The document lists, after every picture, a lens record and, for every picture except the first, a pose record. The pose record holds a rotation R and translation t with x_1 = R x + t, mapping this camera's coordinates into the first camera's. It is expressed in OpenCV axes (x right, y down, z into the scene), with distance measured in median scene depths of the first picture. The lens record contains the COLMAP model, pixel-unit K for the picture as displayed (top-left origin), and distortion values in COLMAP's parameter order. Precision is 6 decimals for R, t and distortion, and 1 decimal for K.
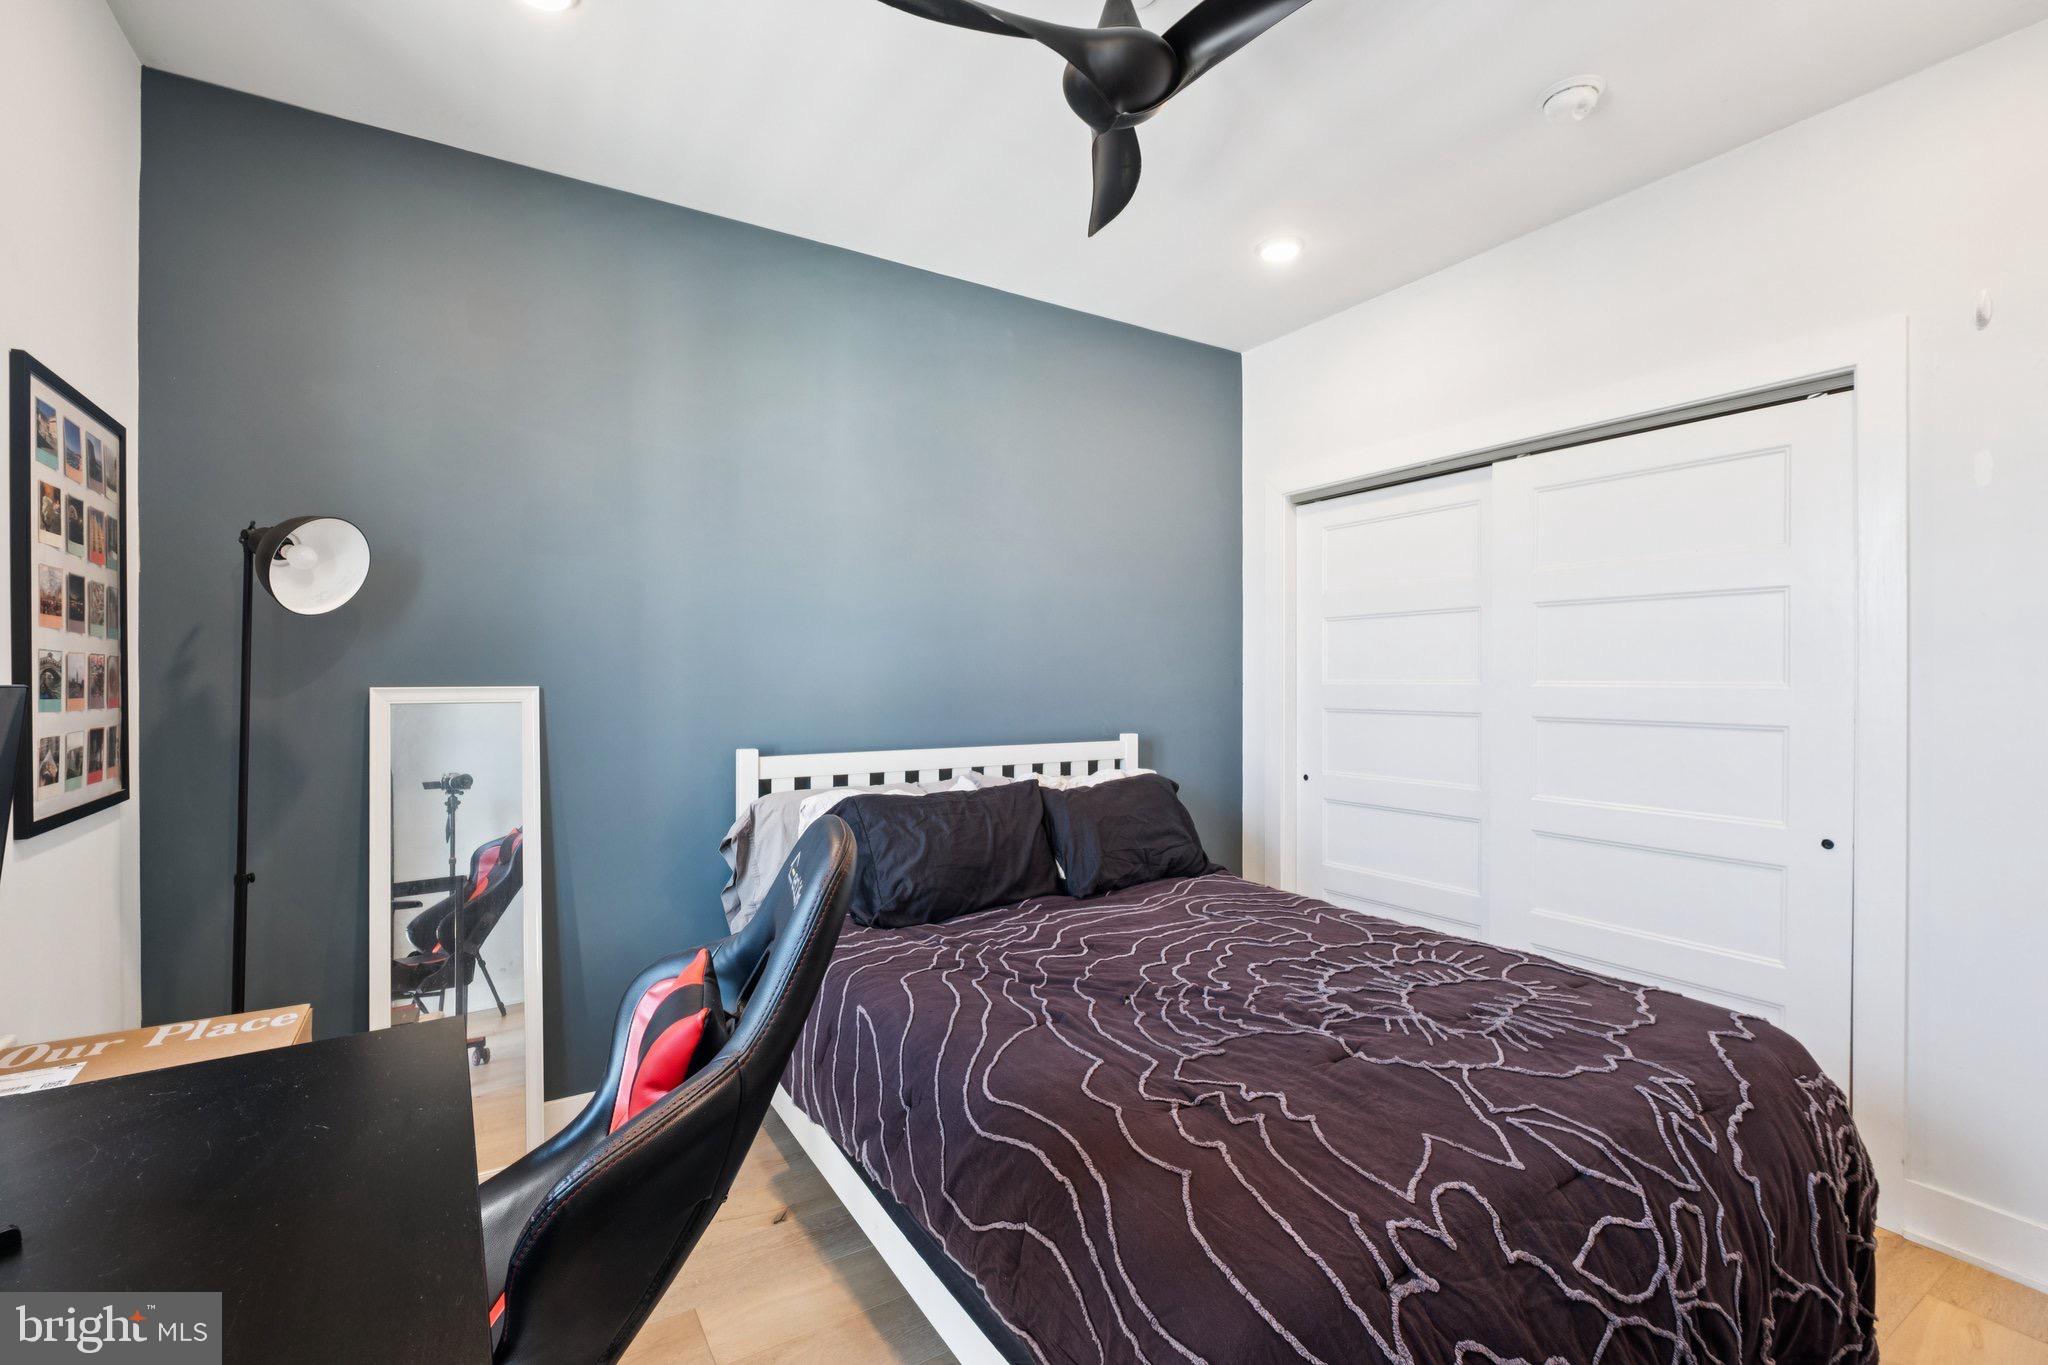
lens RADIAL K [[905.0, 0, 1013.4], [0, 905.0, 685.2], [0, 0, 1]] dist [-0.003137, -0.000342]
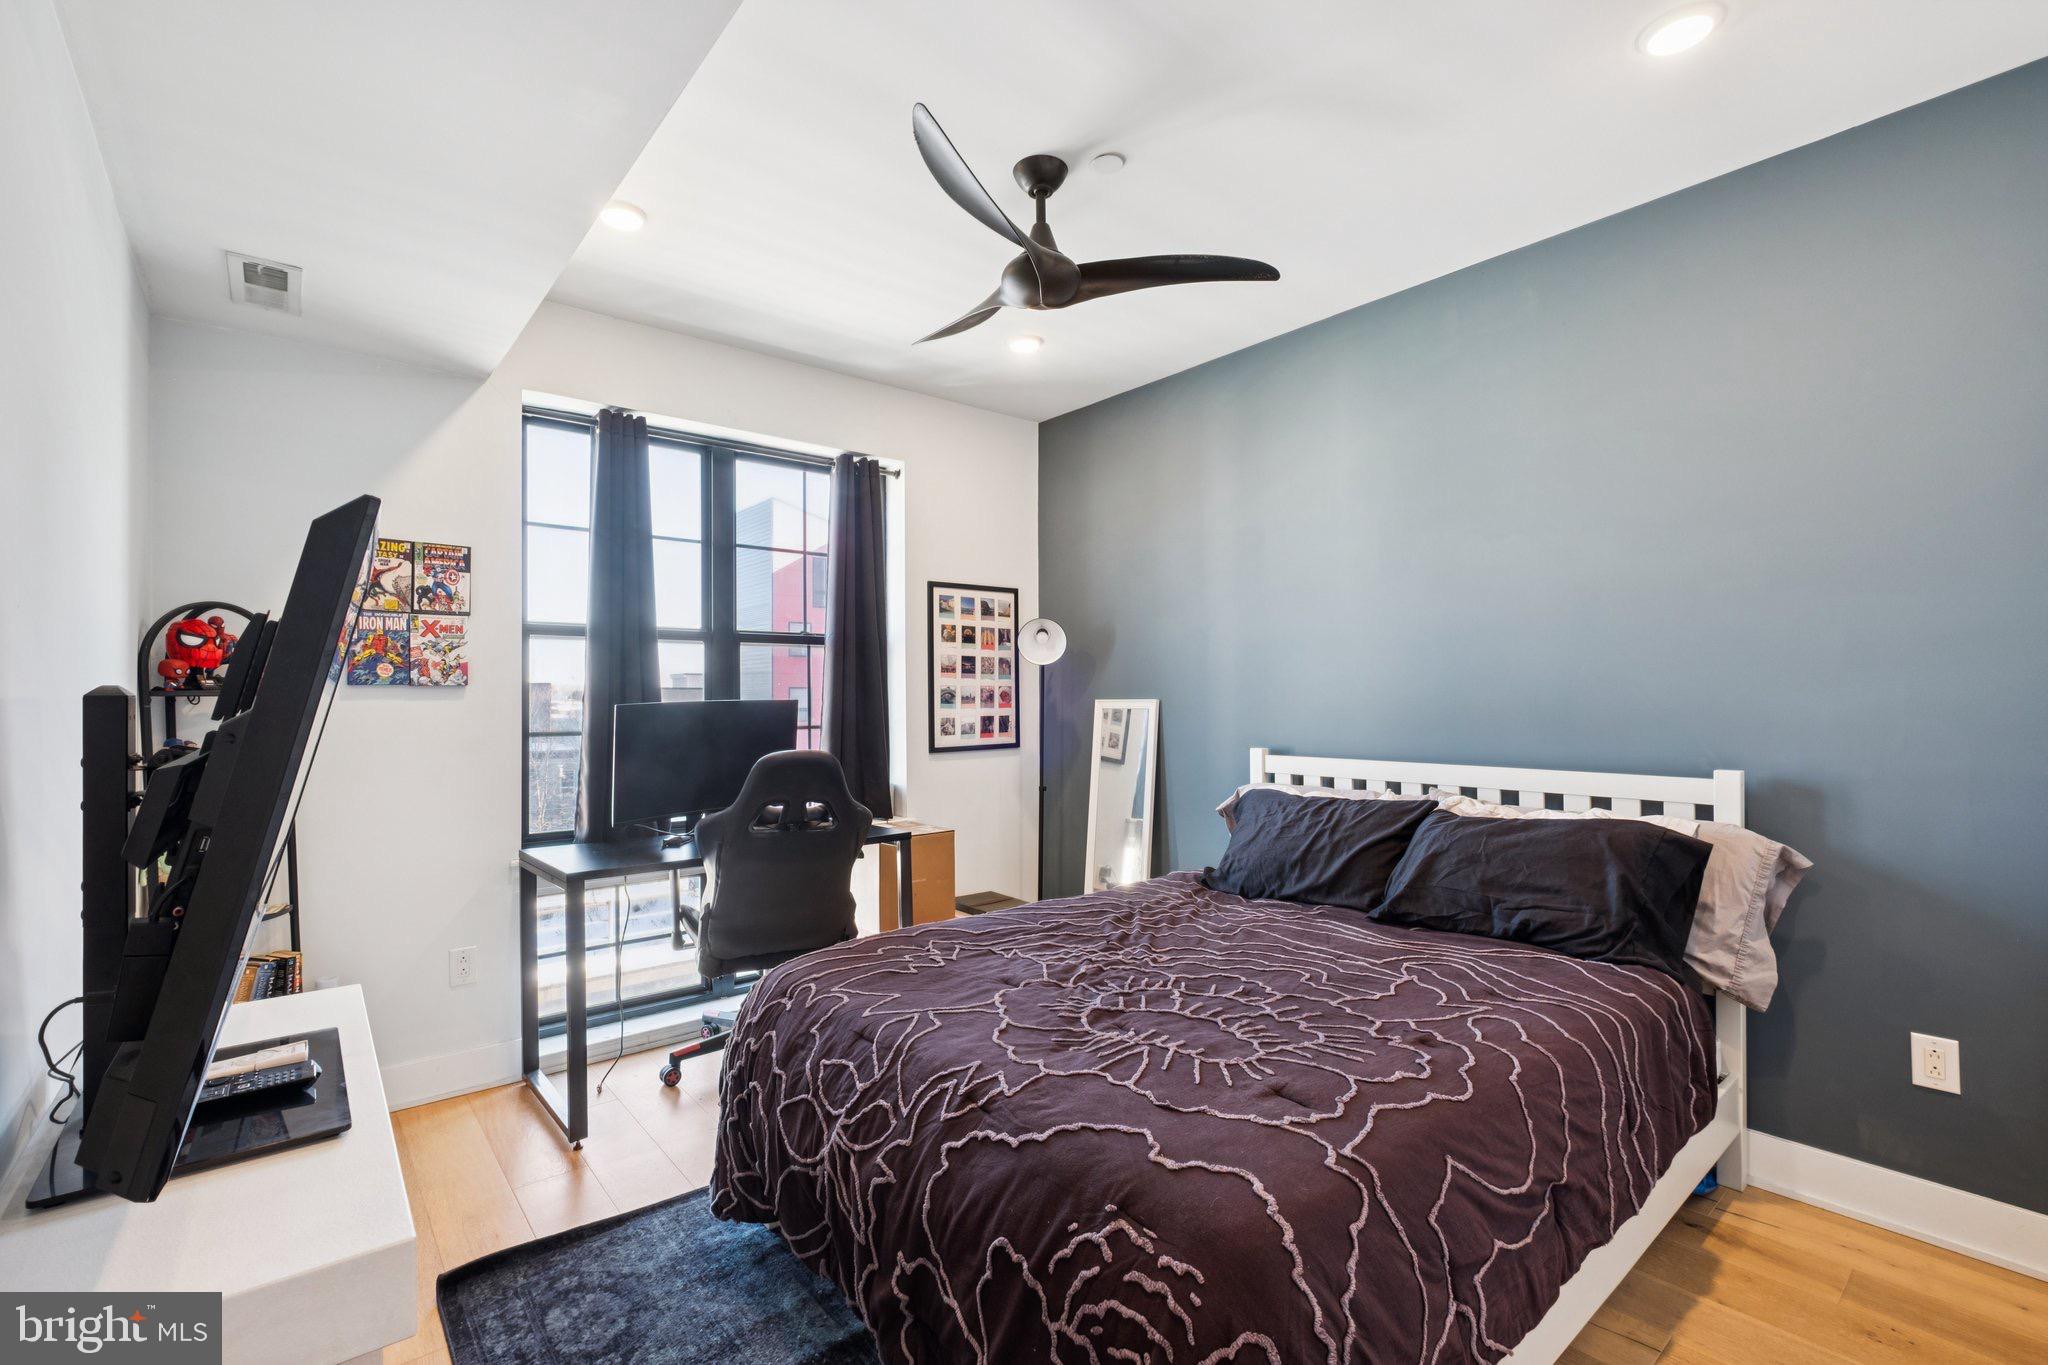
lens RADIAL K [[905.6, 0, 995.5], [0, 905.6, 686.2], [0, 0, 1]] dist [-0.002777, -0.000023]
pose [[0.124092, -0.008717, -0.992232, 1.113327], [0.001367, 0.999962, -0.008613, -0.008647], [0.992270, -0.000288, 0.124100, 0.539411]]
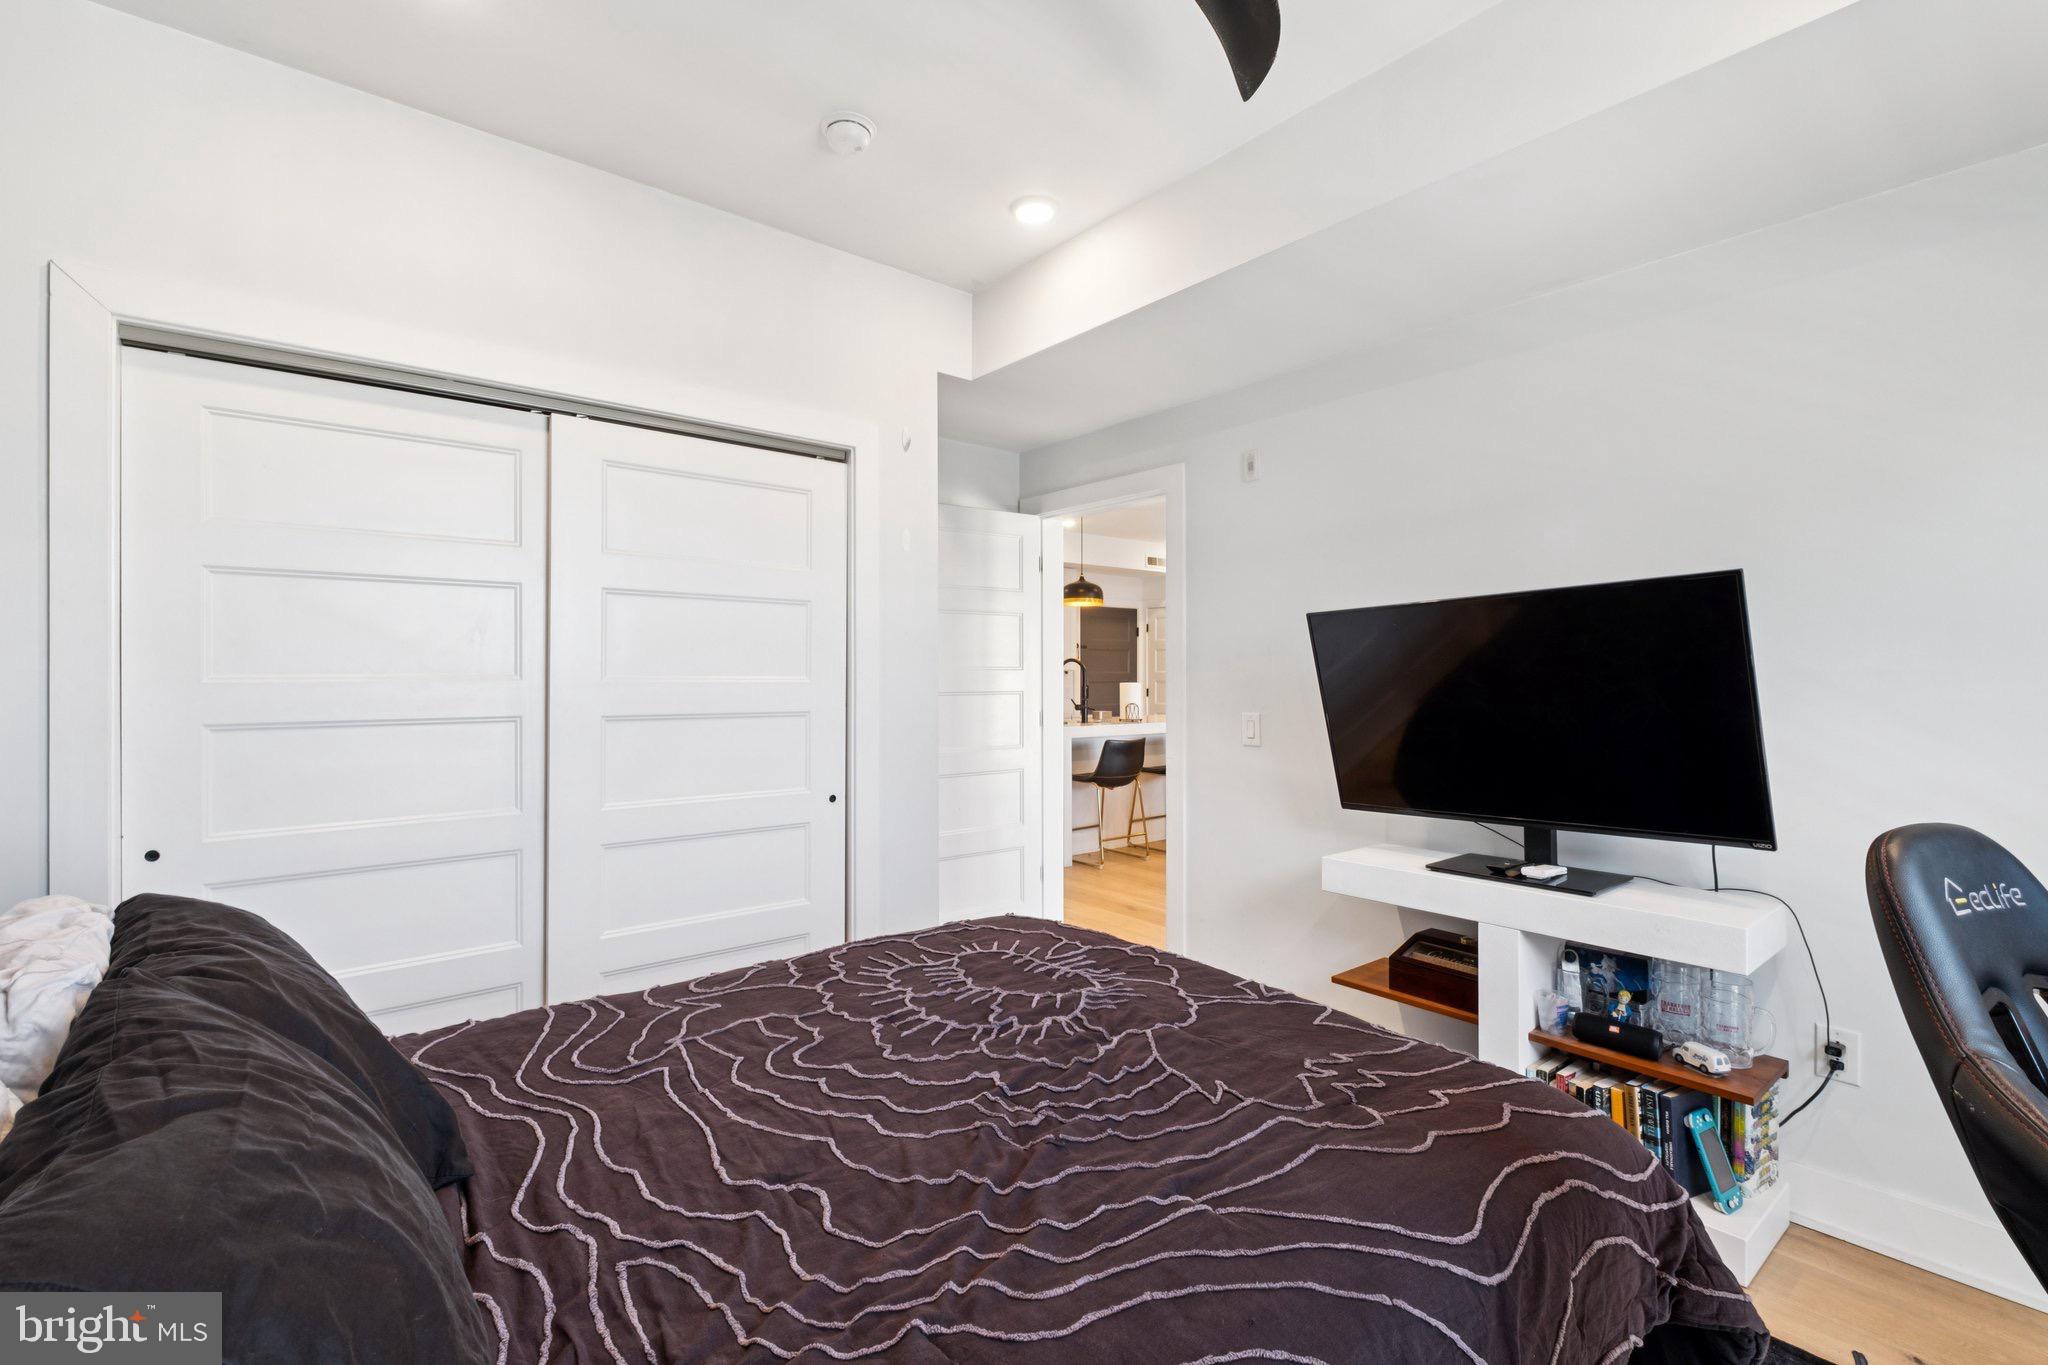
lens RADIAL K [[886.6, 0, 1014.7], [0, 886.6, 679.8], [0, 0, 1]] dist [-0.002137, -0.000070]
pose [[-0.122519, -0.004773, 0.992455, -0.420250], [0.007079, 0.999959, 0.005683, -0.004298], [-0.992441, 0.007722, -0.122481, 0.880088]]
